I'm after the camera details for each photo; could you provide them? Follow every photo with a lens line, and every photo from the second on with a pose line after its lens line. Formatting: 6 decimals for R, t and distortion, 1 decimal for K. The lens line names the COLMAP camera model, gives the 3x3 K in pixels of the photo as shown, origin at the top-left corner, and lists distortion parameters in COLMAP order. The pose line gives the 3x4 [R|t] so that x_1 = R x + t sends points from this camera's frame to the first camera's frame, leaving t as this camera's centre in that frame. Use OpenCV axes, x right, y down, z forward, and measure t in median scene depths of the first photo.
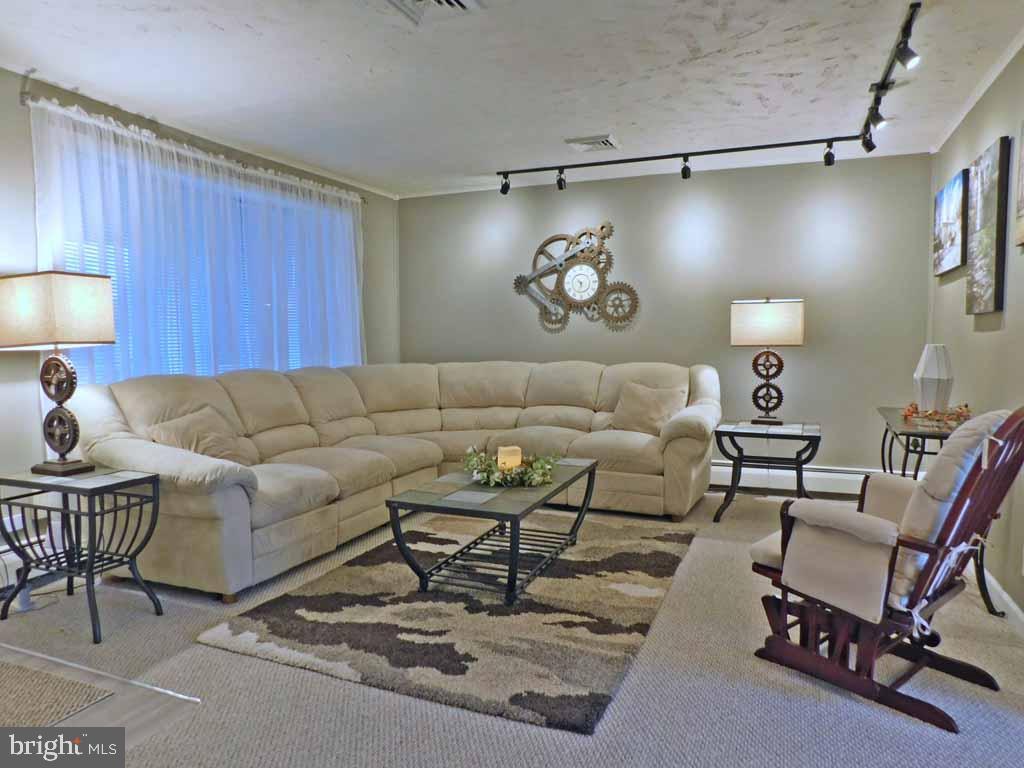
lens RADIAL K [[683.6, 0, 510.8], [0, 683.6, 388.8], [0, 0, 1]] dist [-0.069887, 0.055932]
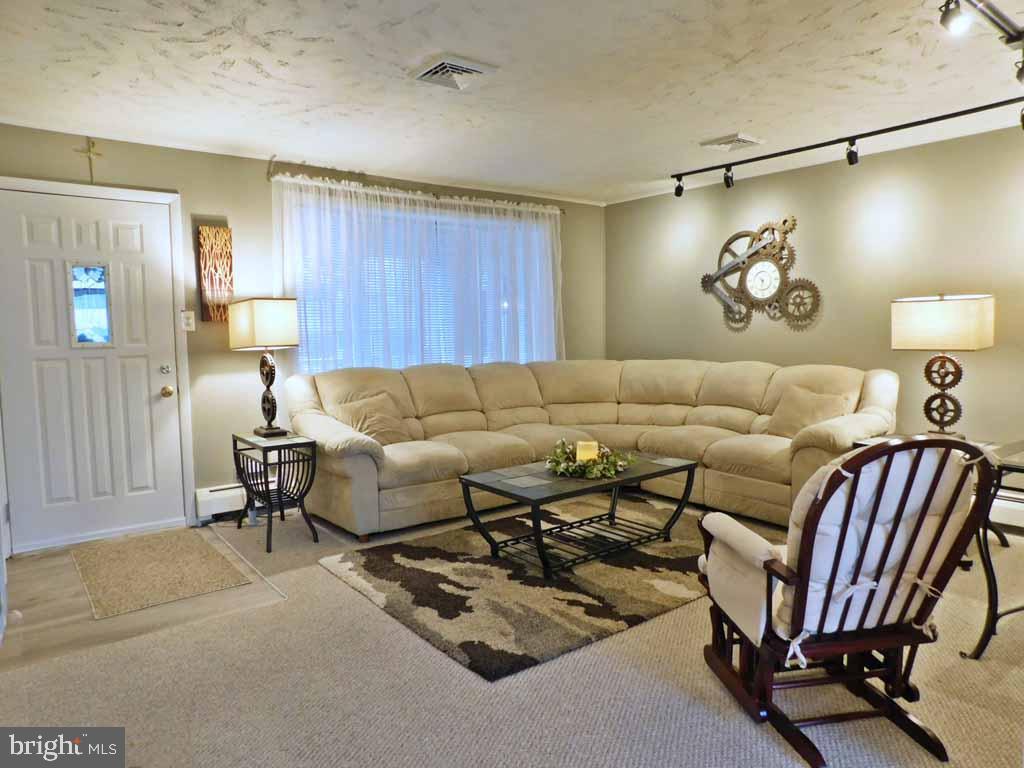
lens RADIAL K [[683.6, 0, 506.4], [0, 683.6, 390.1], [0, 0, 1]] dist [-0.069887, 0.055932]
pose [[0.869723, 0.041478, -0.491795, 0.330222], [-0.031474, 0.999095, 0.028603, -0.020098], [0.492536, -0.009398, 0.870241, -0.016551]]
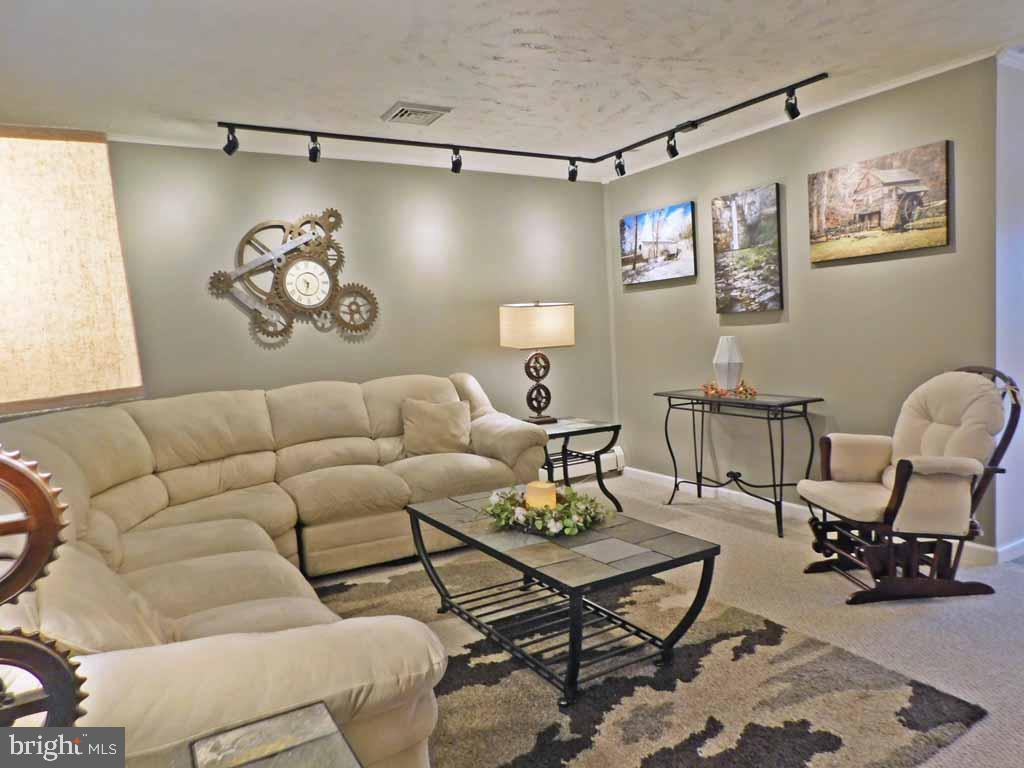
lens RADIAL K [[683.6, 0, 510.2], [0, 683.6, 389.9], [0, 0, 1]] dist [-0.069887, 0.055932]
pose [[0.593217, -0.092272, 0.799737, -0.499842], [0.109404, 0.993434, 0.033468, -0.040955], [-0.797574, 0.067641, 0.599417, 0.431190]]
